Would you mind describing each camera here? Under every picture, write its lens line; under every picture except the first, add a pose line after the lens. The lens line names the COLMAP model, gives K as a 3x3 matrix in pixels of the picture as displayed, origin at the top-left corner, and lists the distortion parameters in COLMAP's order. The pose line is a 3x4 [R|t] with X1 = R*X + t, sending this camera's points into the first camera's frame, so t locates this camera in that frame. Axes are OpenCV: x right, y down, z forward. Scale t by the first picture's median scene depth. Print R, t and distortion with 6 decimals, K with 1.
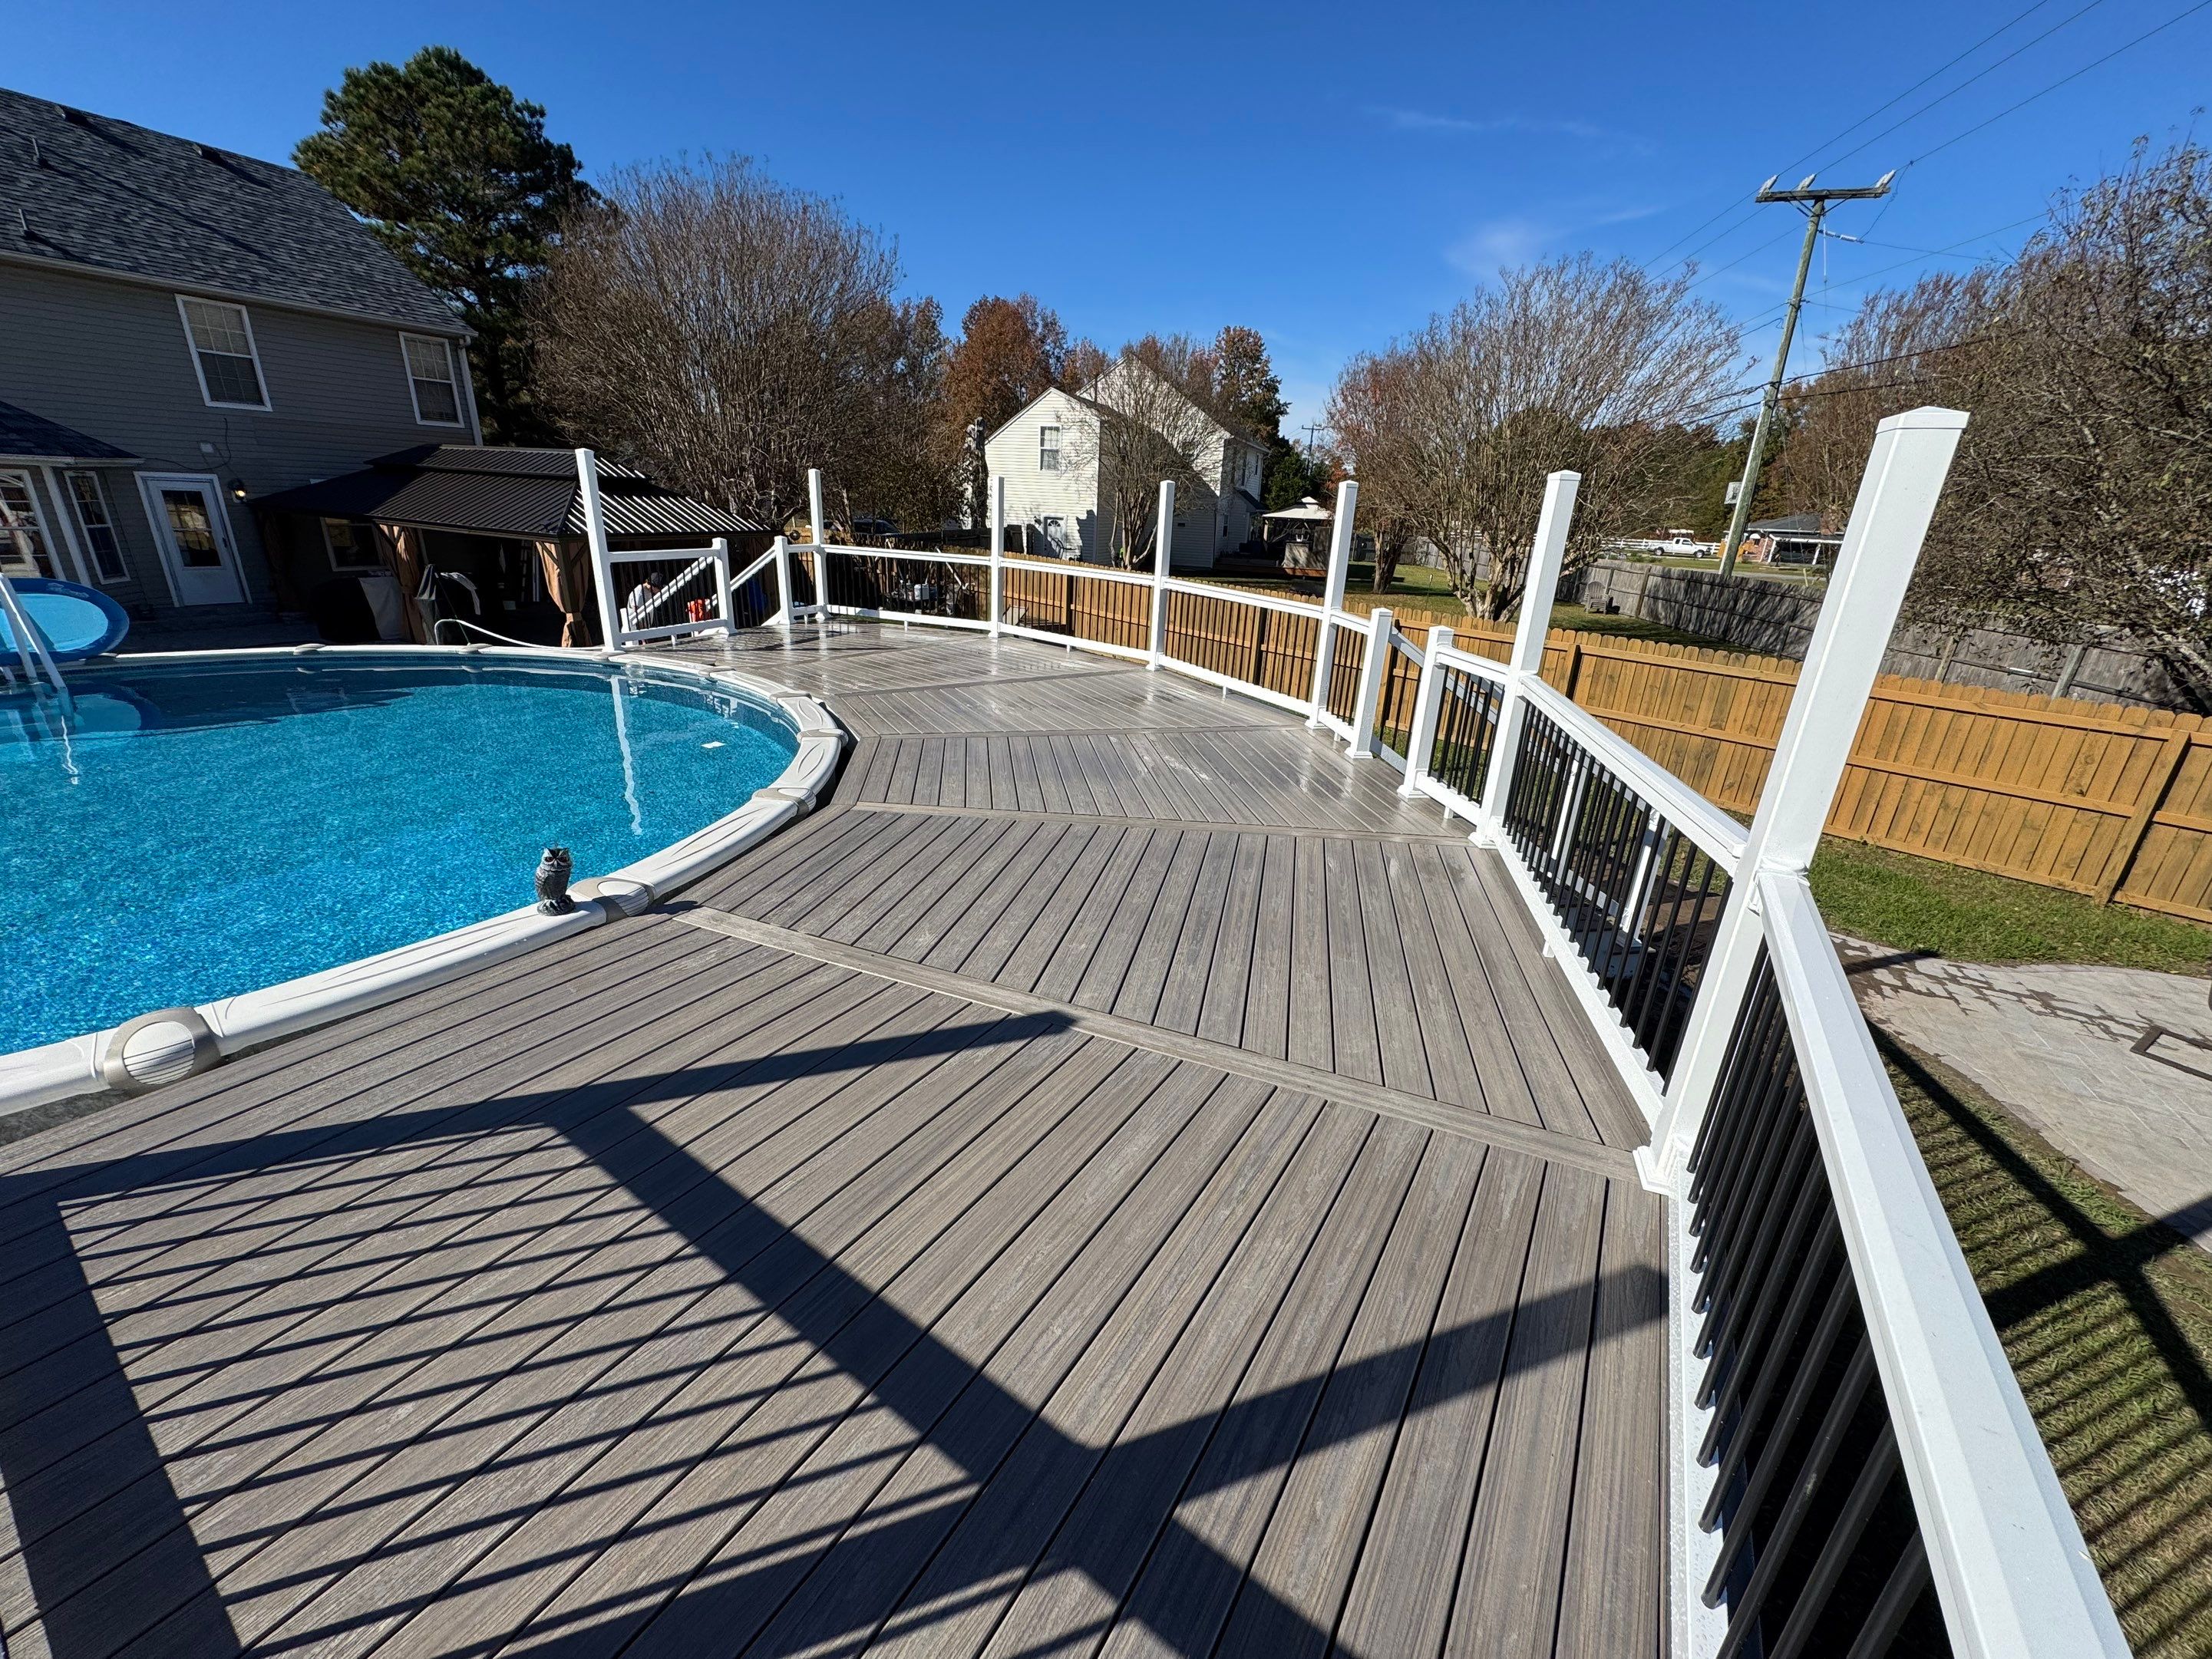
lens RADIAL K [[878.3, 0, 1106.0], [0, 878.3, 829.5], [0, 0, 1]] dist [-0.002657, 0.000680]
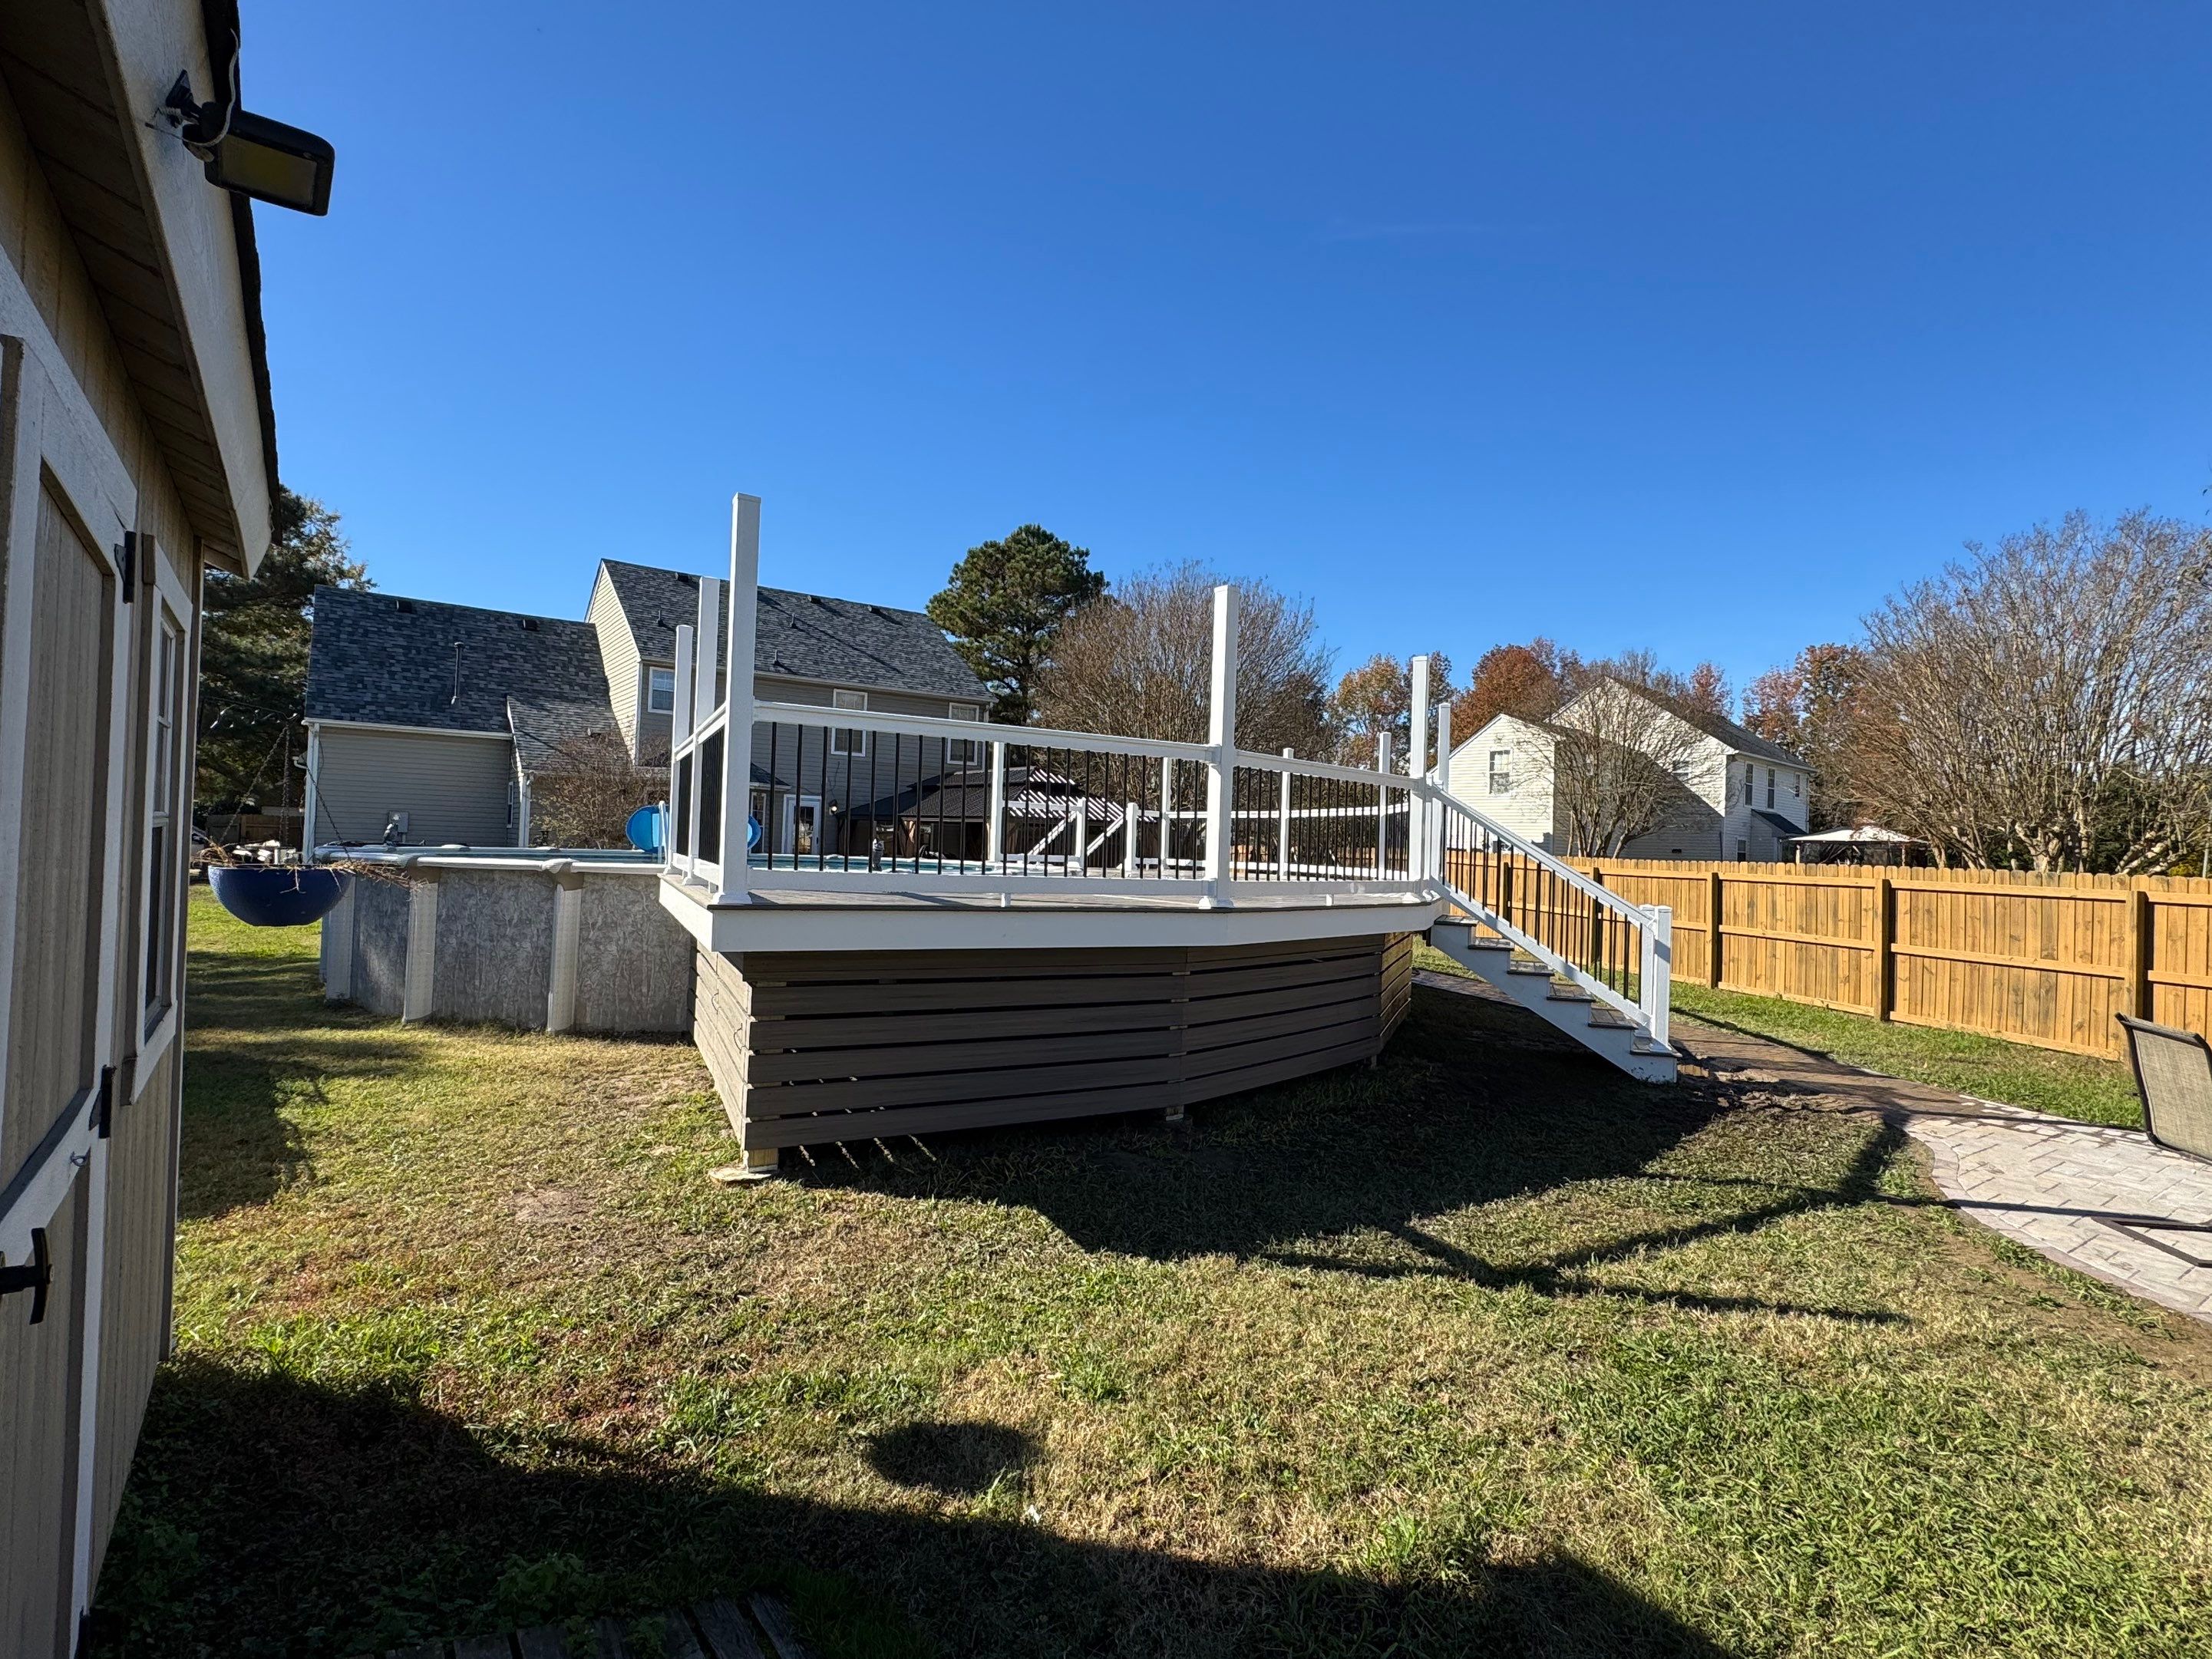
lens RADIAL K [[1070.7, 0, 1112.6], [0, 1070.7, 834.1], [0, 0, 1]] dist [-0.000453, 0.000065]
pose [[0.877317, -0.023021, -0.479359, 0.152535], [-0.160580, 0.927193, -0.338419, 0.105747], [0.452249, 0.373876, 0.809745, -0.120454]]
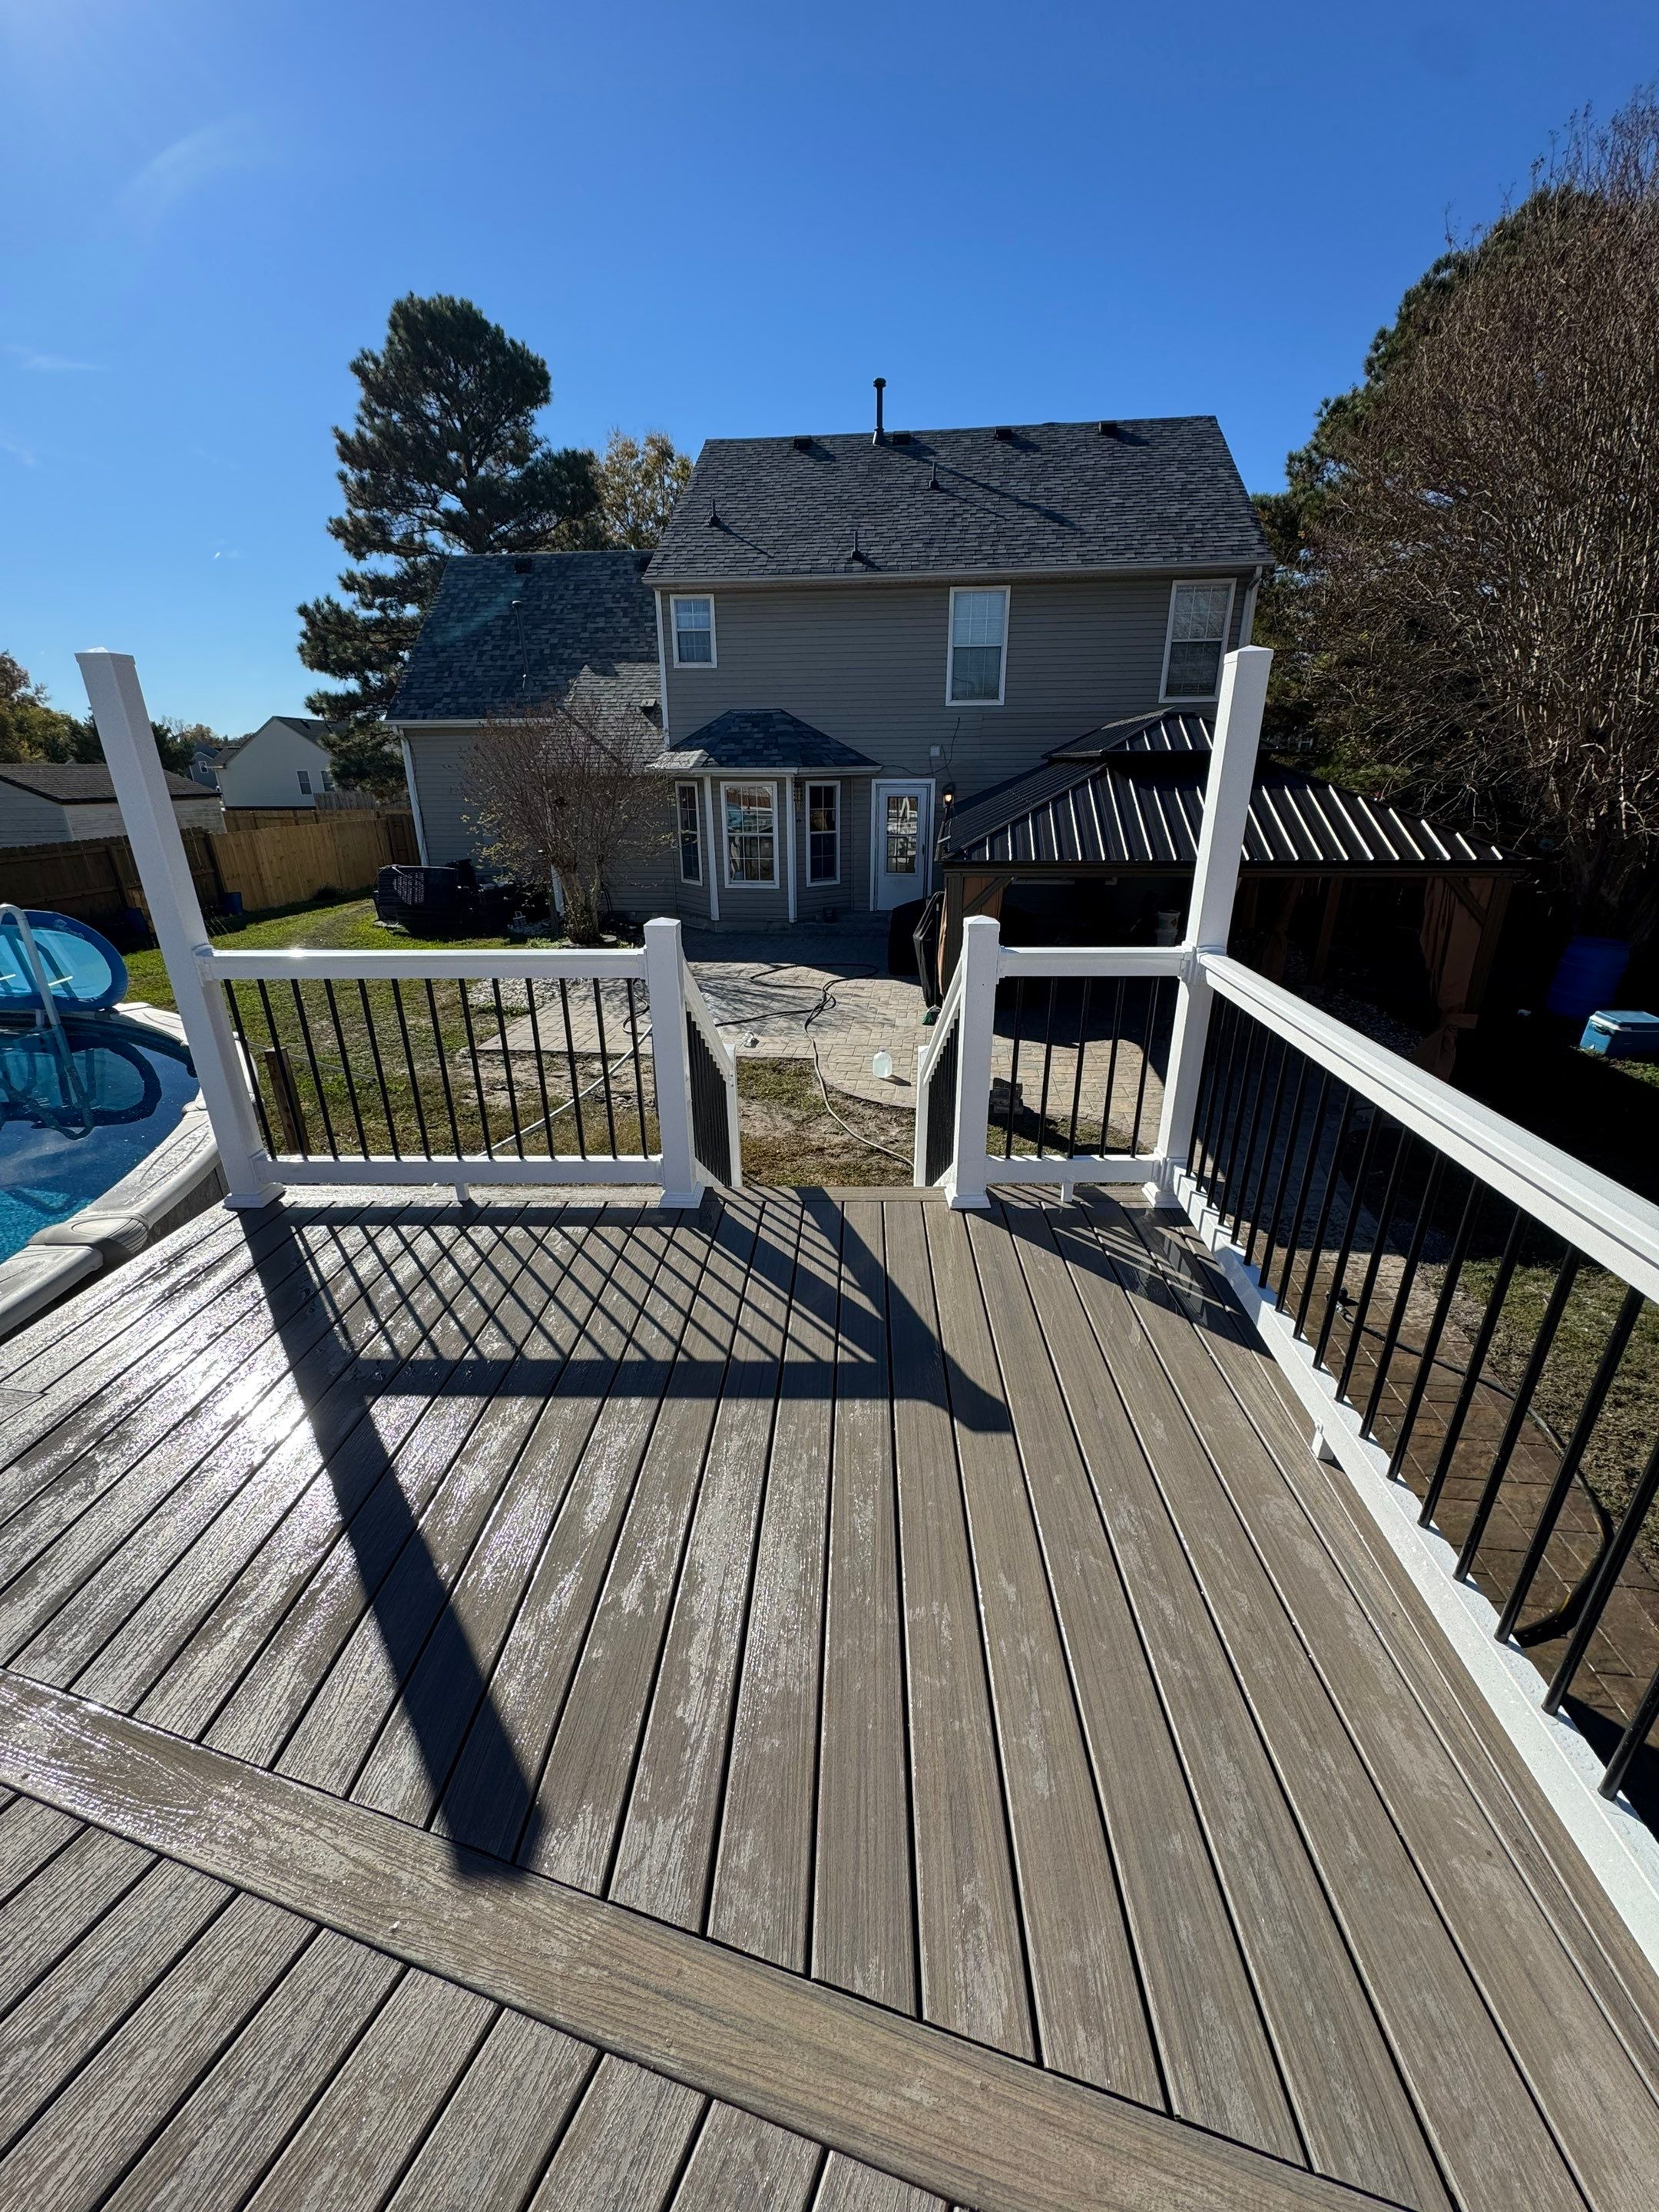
lens RADIAL K [[878.4, 0, 835.5], [0, 878.4, 1112.5], [0, 0, 1]] dist [-0.002657, 0.000680]
pose [[0.316685, 0.299458, -0.900020, -0.047527], [-0.310964, 0.929194, 0.199748, -0.131523], [0.896109, 0.216617, 0.387383, 0.357951]]
